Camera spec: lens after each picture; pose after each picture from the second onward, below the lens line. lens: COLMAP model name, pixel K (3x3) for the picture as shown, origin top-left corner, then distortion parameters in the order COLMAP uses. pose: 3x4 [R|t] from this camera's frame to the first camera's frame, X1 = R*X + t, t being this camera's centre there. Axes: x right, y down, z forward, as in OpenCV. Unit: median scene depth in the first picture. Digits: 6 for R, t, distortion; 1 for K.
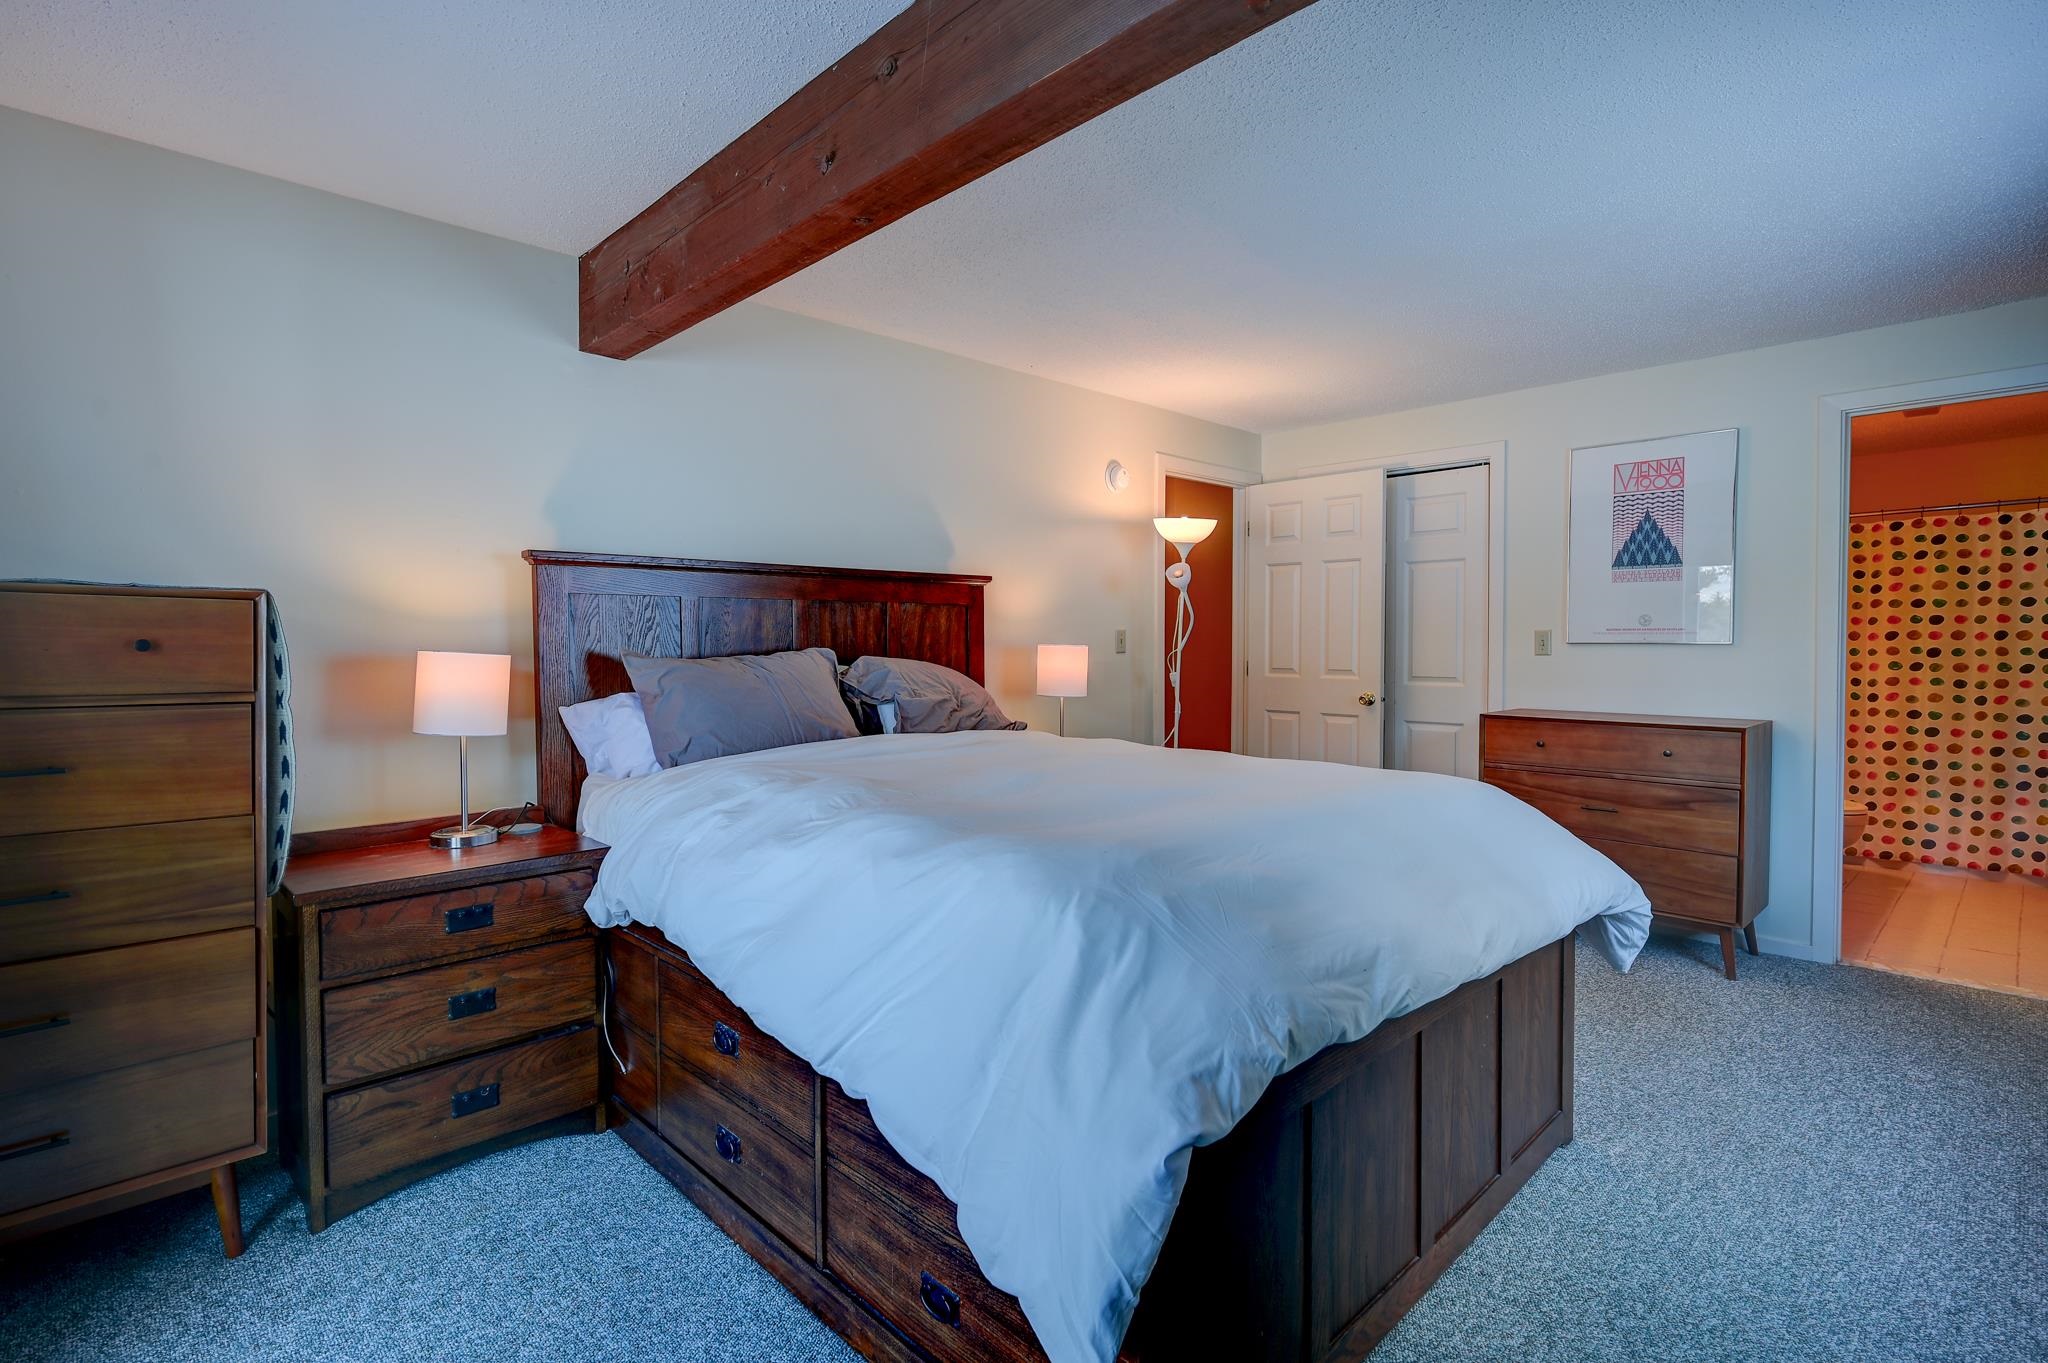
lens RADIAL K [[968.0, 0, 1012.7], [0, 968.0, 678.2], [0, 0, 1]] dist [-0.000380, -0.000558]
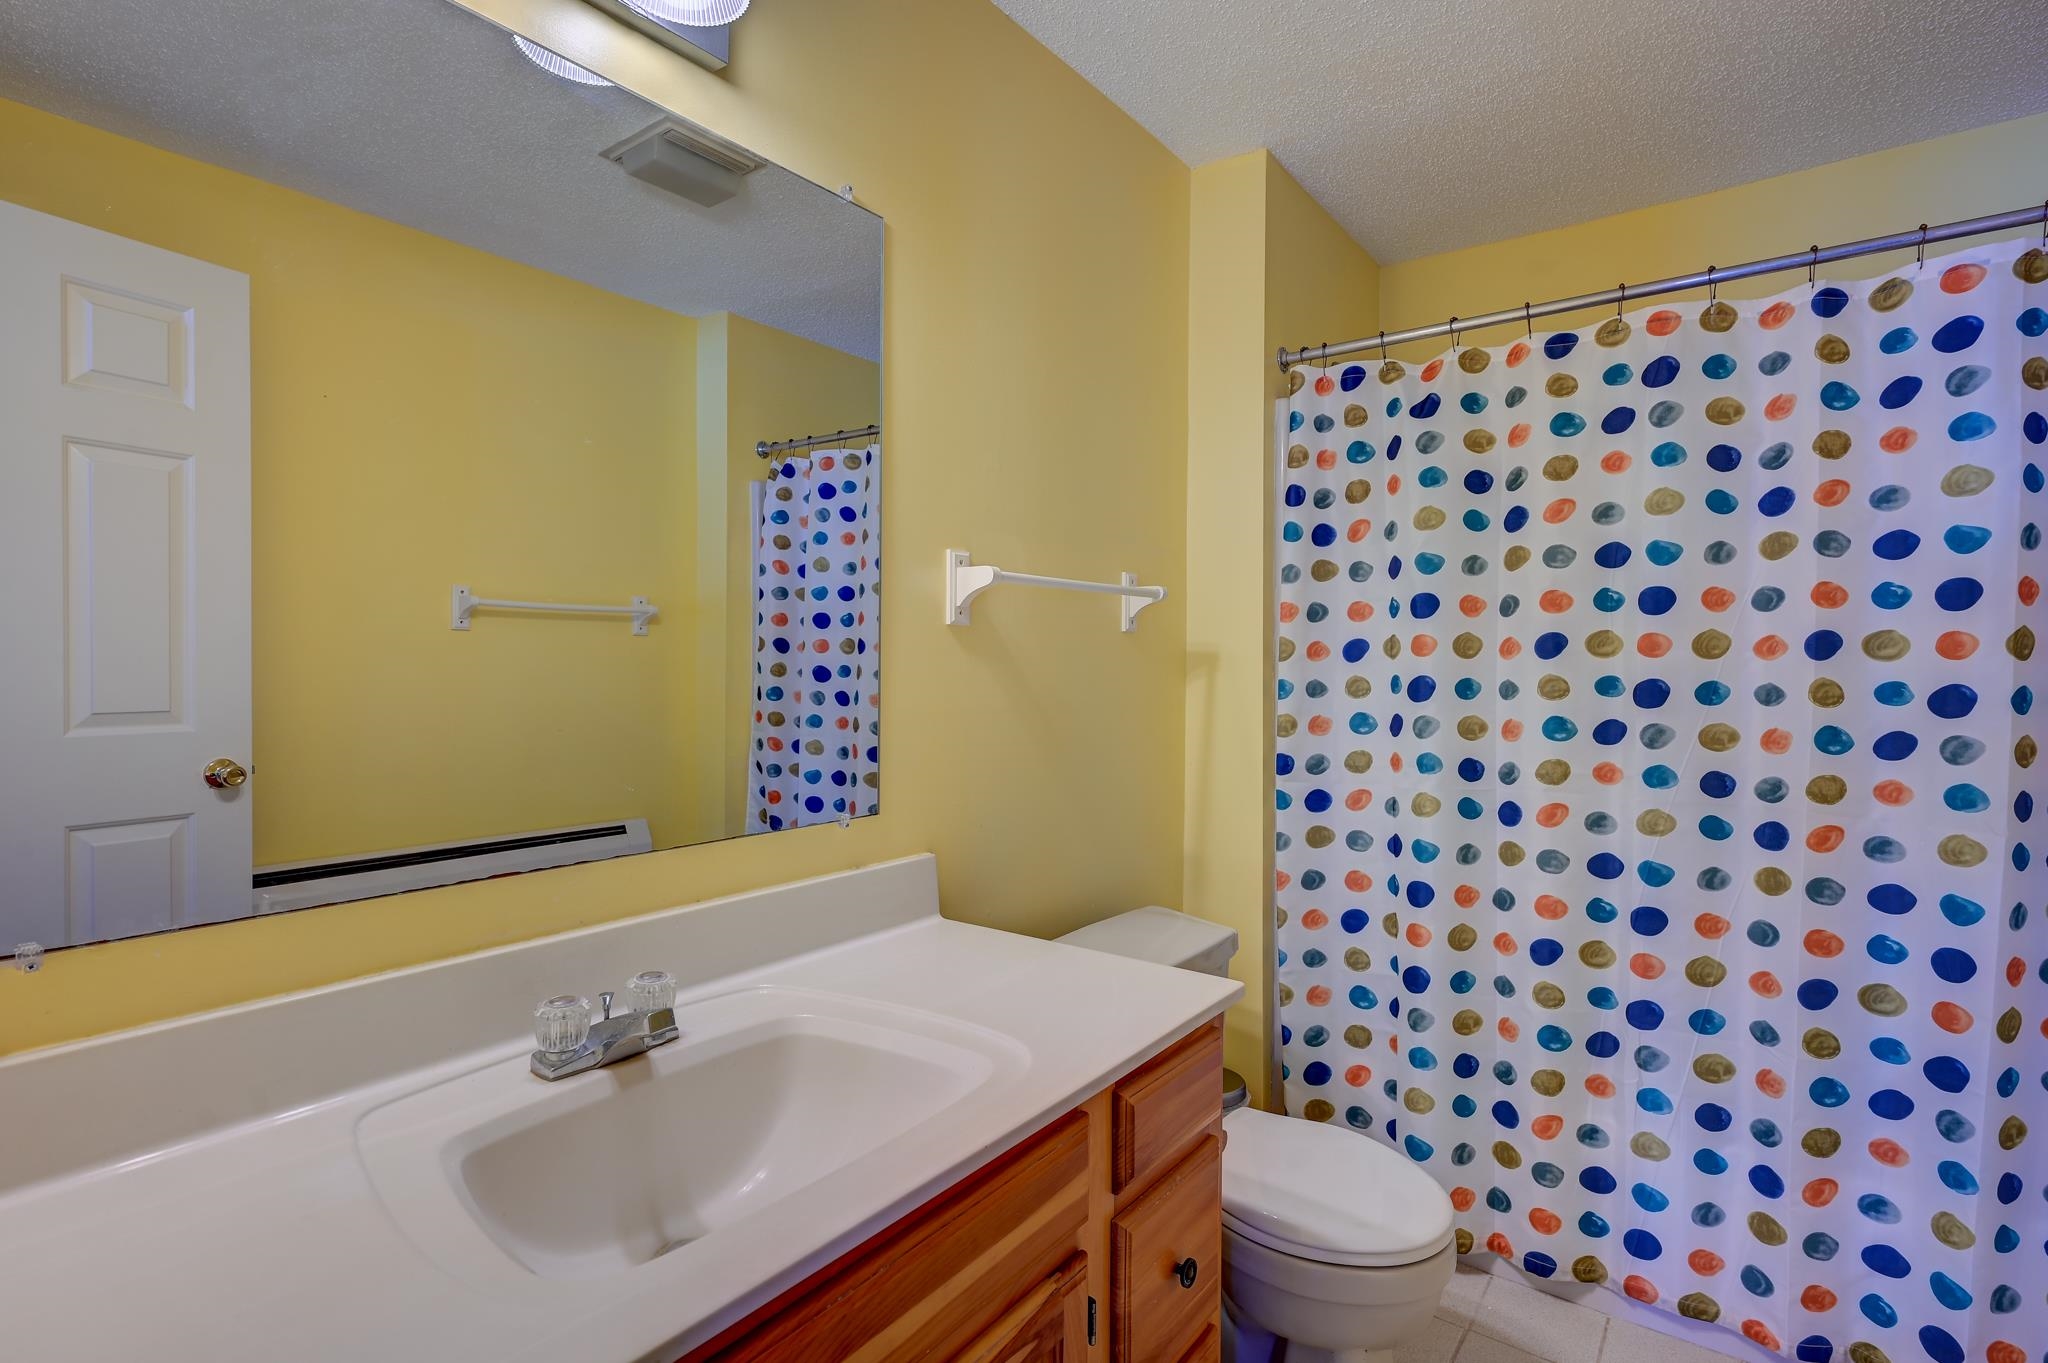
lens RADIAL K [[968.0, 0, 1029.9], [0, 968.0, 678.8], [0, 0, 1]] dist [-0.000380, -0.000558]
pose [[0.986537, -0.000963, 0.163533, 0.677145], [0.002647, 0.999946, -0.010077, -0.029167], [-0.163514, 0.010374, 0.986486, 0.695066]]
